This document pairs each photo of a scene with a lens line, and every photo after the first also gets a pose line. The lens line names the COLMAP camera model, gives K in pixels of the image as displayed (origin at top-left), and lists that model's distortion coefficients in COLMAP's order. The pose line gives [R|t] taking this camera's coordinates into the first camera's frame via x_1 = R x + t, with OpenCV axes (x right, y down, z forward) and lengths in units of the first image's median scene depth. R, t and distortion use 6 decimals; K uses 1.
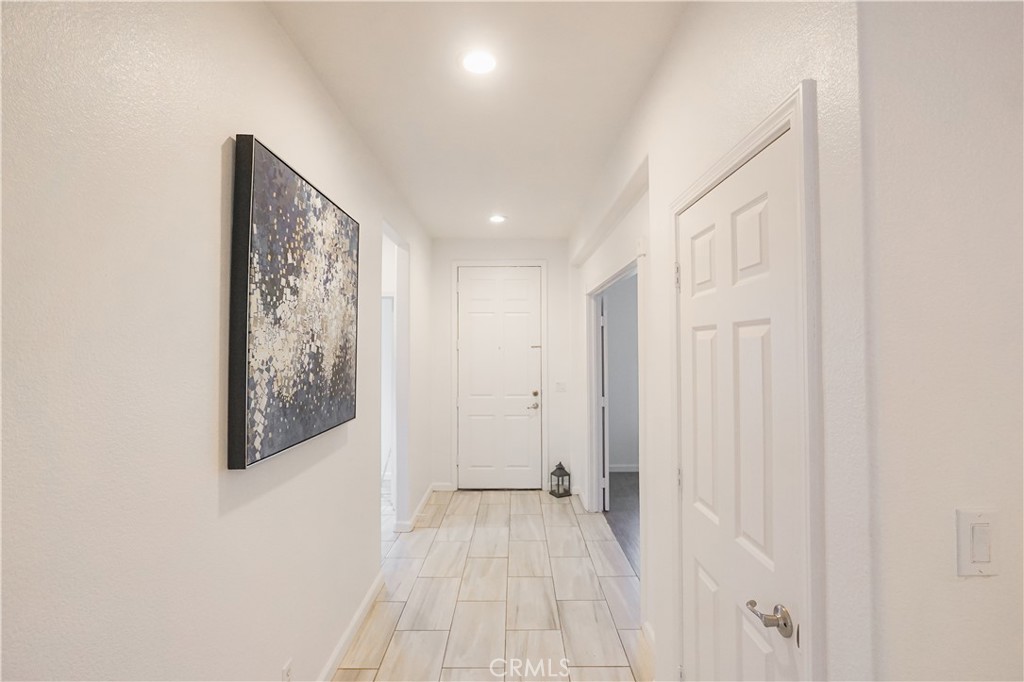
lens RADIAL K [[468.4, 0, 514.0], [0, 468.4, 341.1], [0, 0, 1]] dist [-0.001880, 0.001918]
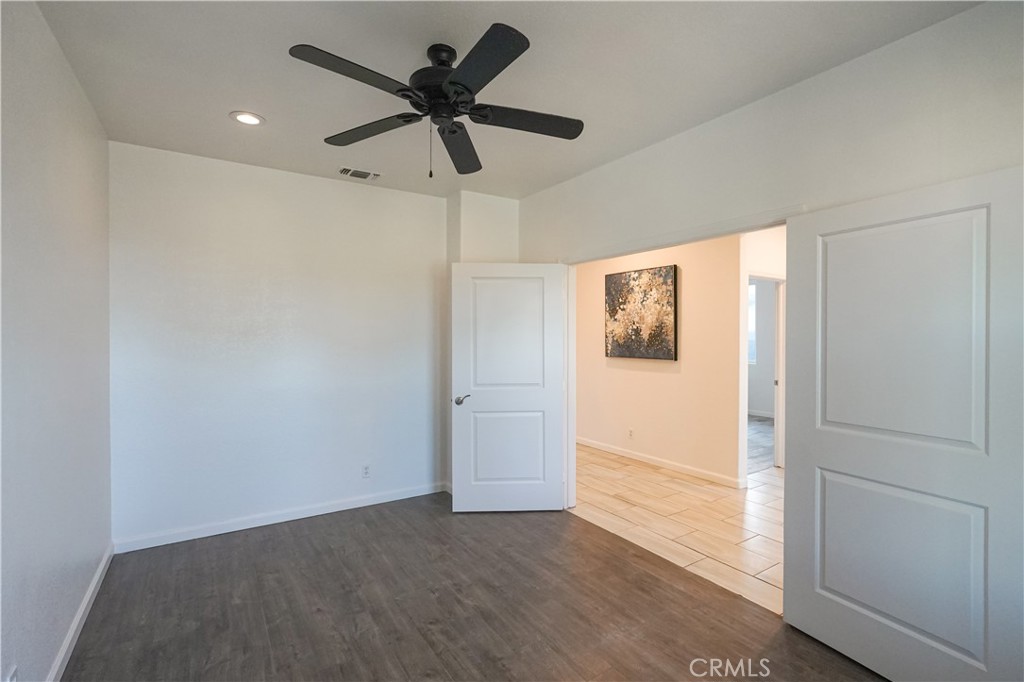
lens RADIAL K [[468.4, 0, 512.2], [0, 468.4, 337.5], [0, 0, 1]] dist [-0.001880, 0.001918]
pose [[-0.838455, 0.005990, -0.544938, 1.662848], [0.010717, 0.999927, -0.005499, 0.081691], [0.544866, -0.010451, -0.838458, 2.831592]]
